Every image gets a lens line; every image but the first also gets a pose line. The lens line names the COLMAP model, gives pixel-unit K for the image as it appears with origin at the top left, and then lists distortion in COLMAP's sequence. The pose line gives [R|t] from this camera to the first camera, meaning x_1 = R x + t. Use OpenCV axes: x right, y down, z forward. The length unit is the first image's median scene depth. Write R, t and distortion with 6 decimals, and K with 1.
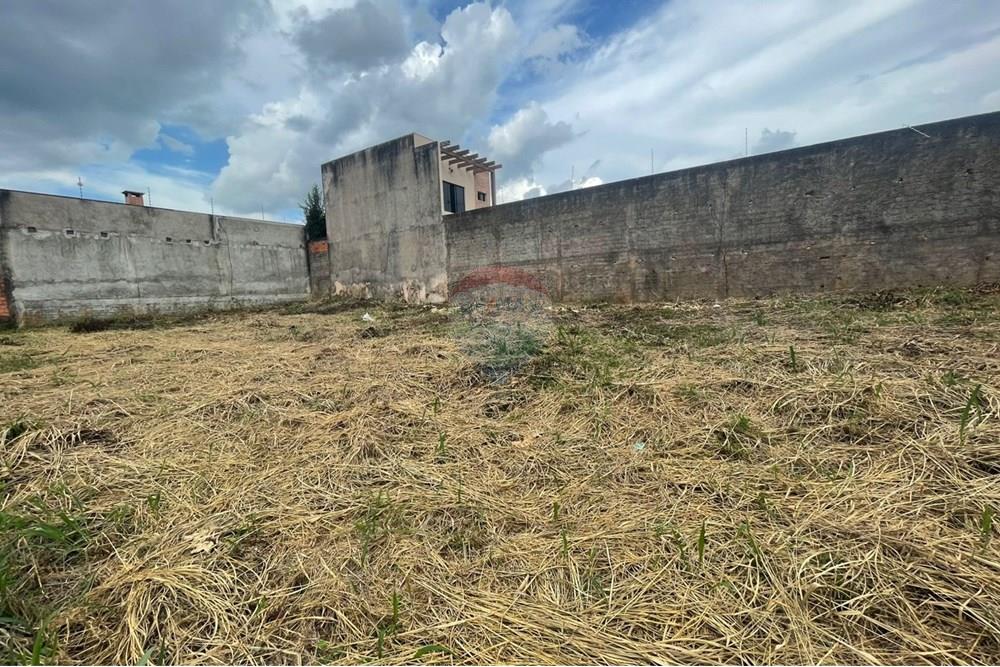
lens RADIAL K [[404.2, 0, 495.9], [0, 404.2, 335.3], [0, 0, 1]] dist [-0.002126, -0.000354]
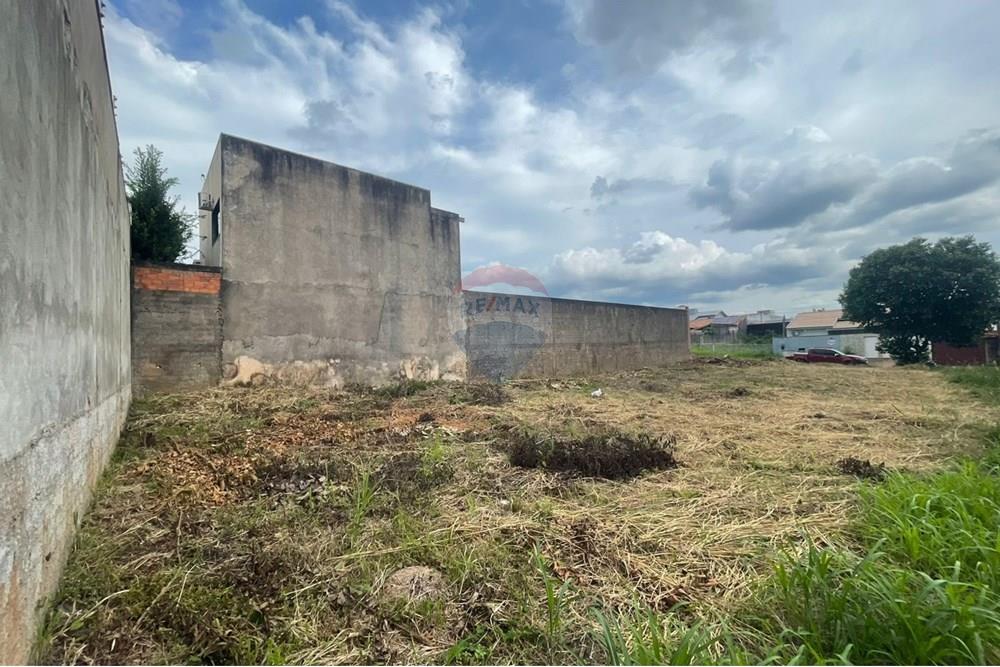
lens RADIAL K [[403.8, 0, 502.4], [0, 403.8, 330.9], [0, 0, 1]] dist [-0.004576, -0.000247]
pose [[0.271725, 0.075577, 0.959403, -0.962014], [0.110152, 0.987918, -0.109021, -0.085718], [-0.956050, 0.135304, 0.260117, 0.650880]]
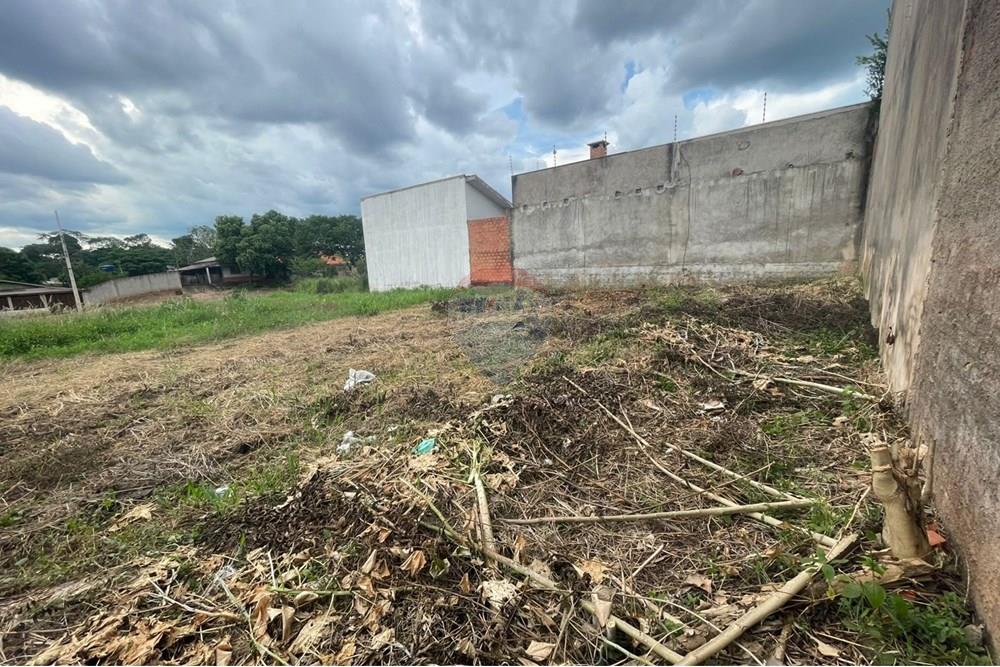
lens RADIAL K [[404.2, 0, 499.9], [0, 404.2, 331.6], [0, 0, 1]] dist [-0.002126, -0.000354]
pose [[-0.082513, 0.218970, -0.972237, 0.039118], [-0.054115, 0.973139, 0.223766, -0.134686], [0.995120, 0.071076, -0.068447, 0.817184]]
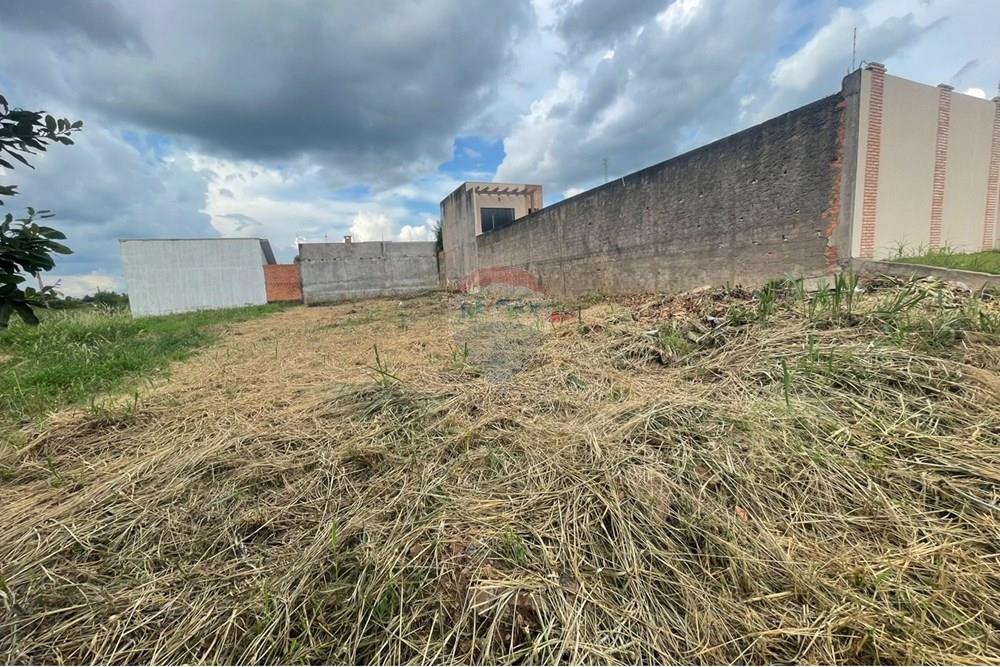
lens RADIAL K [[404.2, 0, 493.4], [0, 404.2, 338.4], [0, 0, 1]] dist [-0.002126, -0.000354]
pose [[0.821909, 0.071661, -0.565093, 0.775512], [-0.035256, 0.996553, 0.075098, -0.027753], [0.568527, -0.041801, 0.821602, -0.218722]]
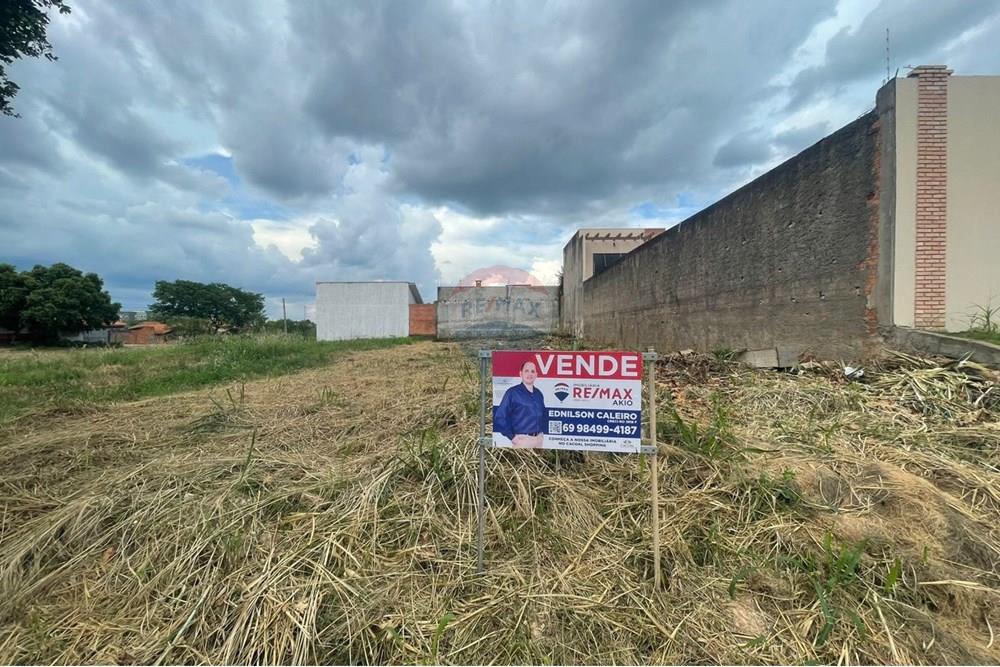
lens RADIAL K [[404.2, 0, 495.5], [0, 404.2, 338.7], [0, 0, 1]] dist [-0.002126, -0.000354]
pose [[0.534771, 0.058652, -0.842959, 0.937173], [-0.103197, 0.994654, 0.003739, -0.054179], [0.838672, 0.084991, 0.537965, -0.065389]]
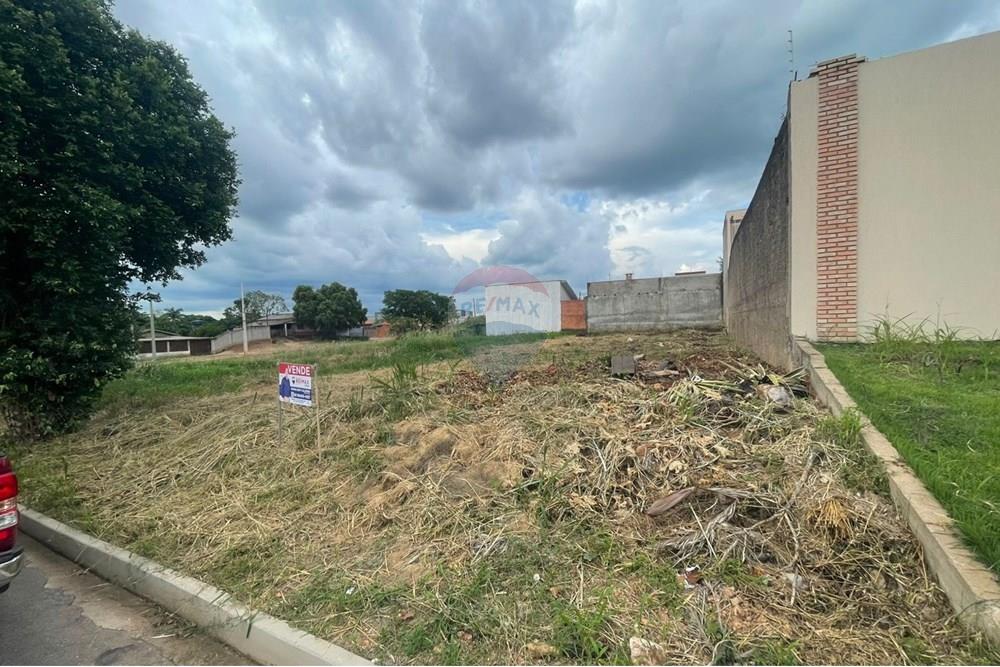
lens RADIAL K [[403.8, 0, 492.4], [0, 403.8, 338.5], [0, 0, 1]] dist [-0.004576, -0.000247]
pose [[0.083117, 0.076491, -0.993600, 1.121300], [-0.077821, 0.994503, 0.070051, -0.095868], [0.993497, 0.071501, 0.088613, 0.103009]]
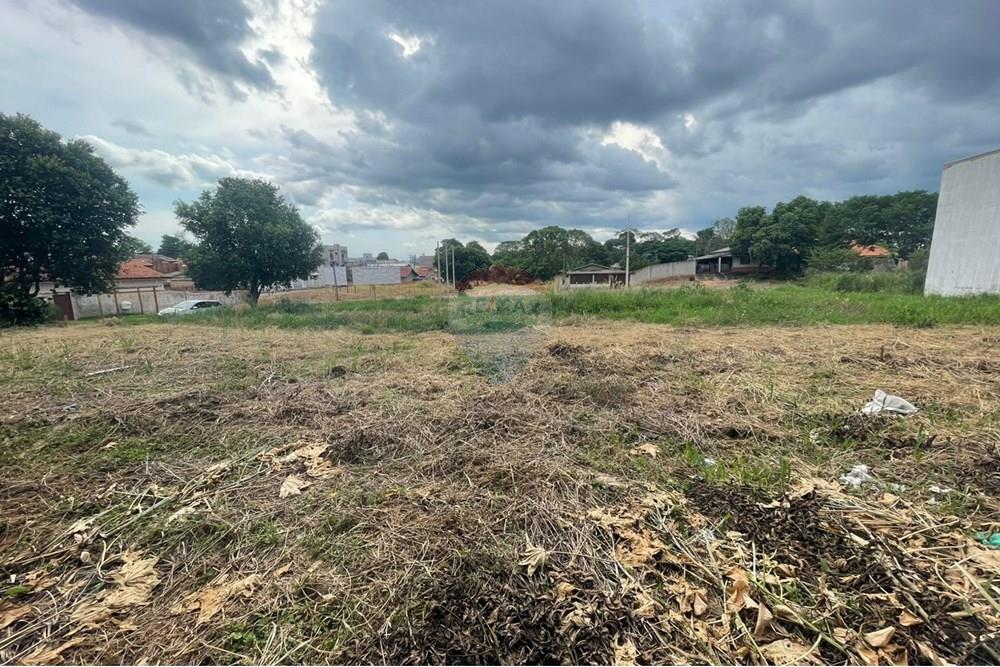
lens RADIAL K [[404.2, 0, 495.9], [0, 404.2, 336.6], [0, 0, 1]] dist [-0.002126, -0.000354]
pose [[-0.930343, 0.120760, -0.346235, 0.053684], [0.021285, 0.960409, 0.277779, -0.134755], [0.366072, 0.251060, -0.896081, 0.805335]]
